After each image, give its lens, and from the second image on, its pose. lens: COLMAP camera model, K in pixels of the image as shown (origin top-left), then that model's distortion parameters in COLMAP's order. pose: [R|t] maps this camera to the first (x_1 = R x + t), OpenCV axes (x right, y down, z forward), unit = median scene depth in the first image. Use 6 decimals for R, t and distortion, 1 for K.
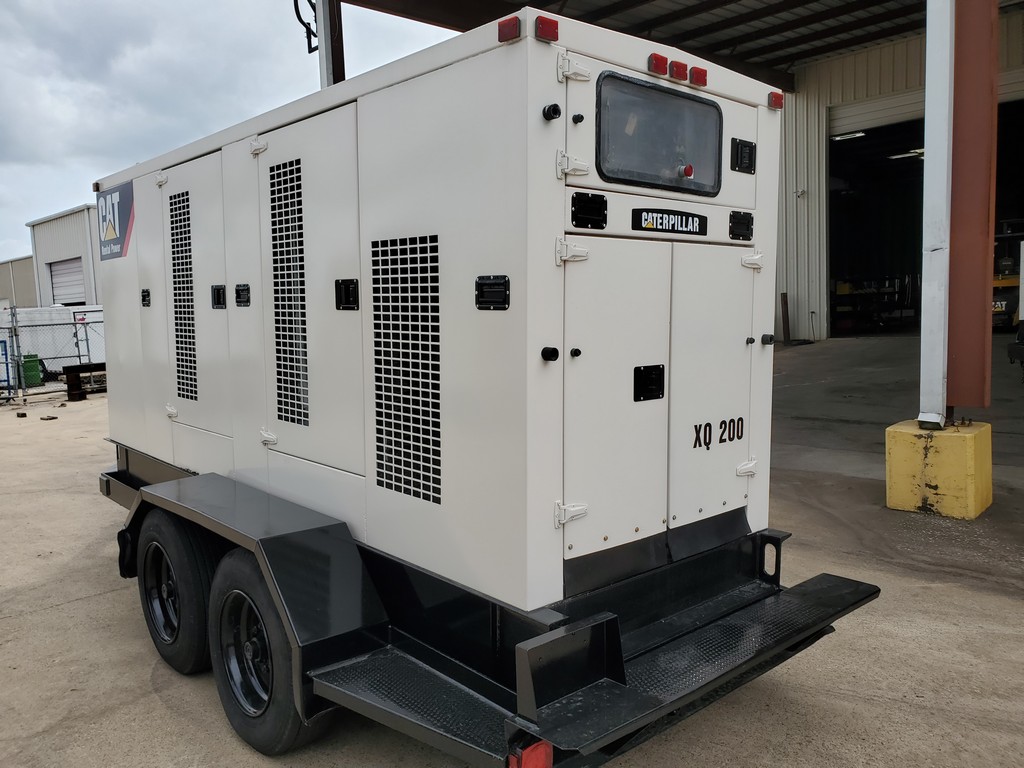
lens RADIAL K [[804.9, 0, 512.4], [0, 804.9, 389.0], [0, 0, 1]] dist [0.001378, 0.019888]
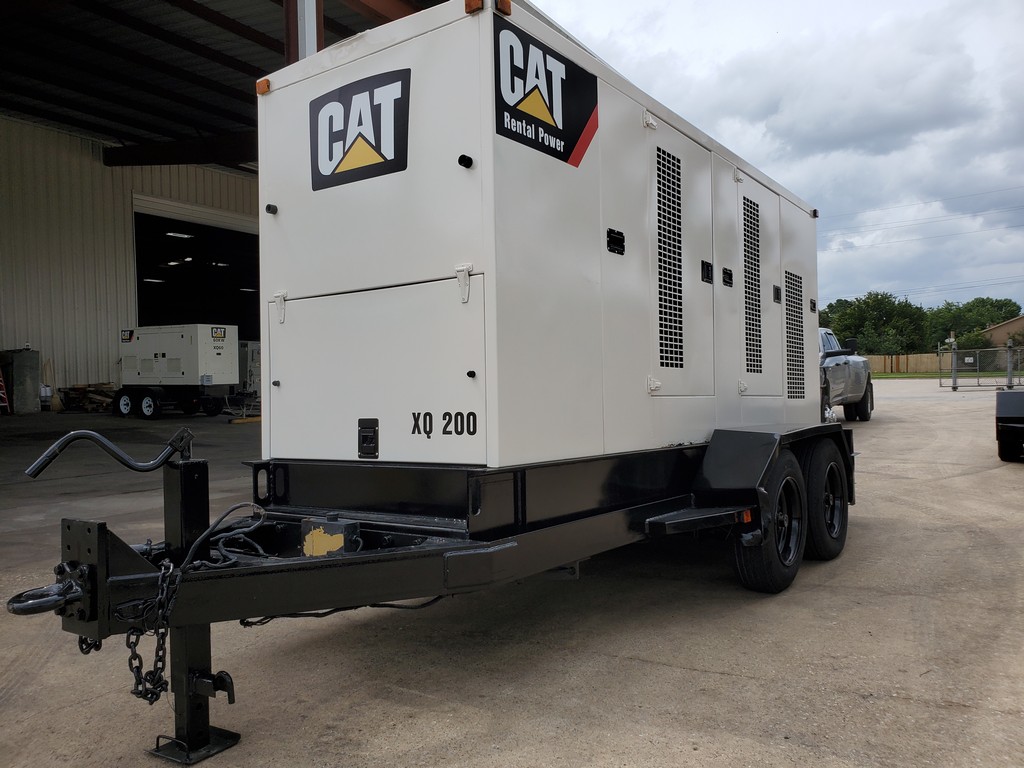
lens RADIAL K [[804.9, 0, 513.3], [0, 804.9, 390.8], [0, 0, 1]] dist [0.001378, 0.019888]
pose [[-0.213047, 0.023858, 0.976751, -1.893296], [0.121128, 0.992635, 0.002174, 0.021872], [-0.969505, 0.118775, -0.214368, 2.052604]]
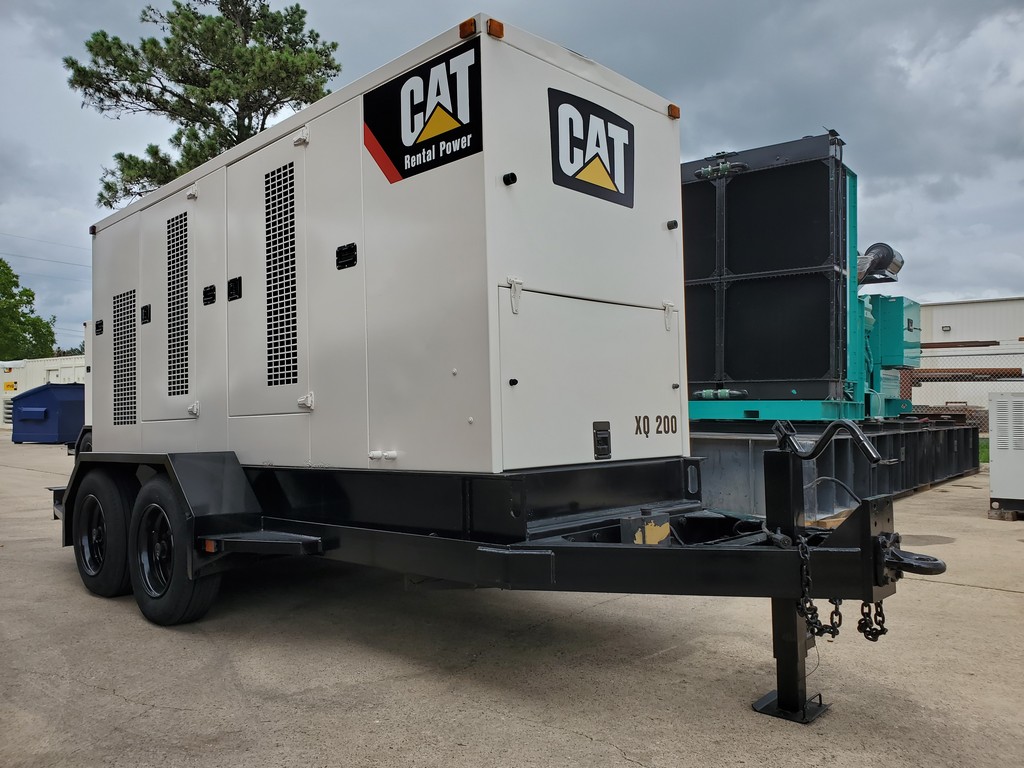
lens RADIAL K [[804.9, 0, 518.0], [0, 804.9, 388.9], [0, 0, 1]] dist [0.001378, 0.019888]
pose [[-0.997144, 0.023423, -0.071794, -0.557072], [0.018908, 0.997839, 0.062934, -0.086139], [0.073113, 0.061397, -0.995432, 3.171354]]
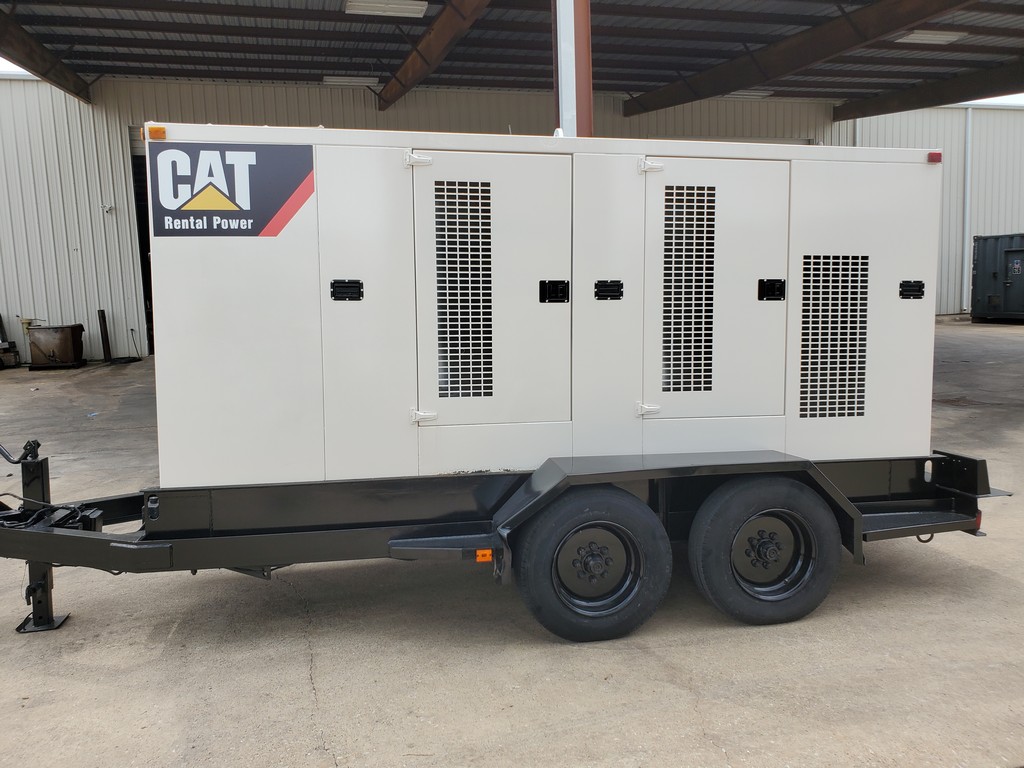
lens RADIAL K [[804.9, 0, 505.6], [0, 804.9, 382.9], [0, 0, 1]] dist [0.001378, 0.019888]
pose [[0.525013, -0.067608, 0.848405, -1.751646], [0.097553, 0.995050, 0.018926, -0.026544], [-0.845485, 0.072828, 0.529010, 0.679159]]
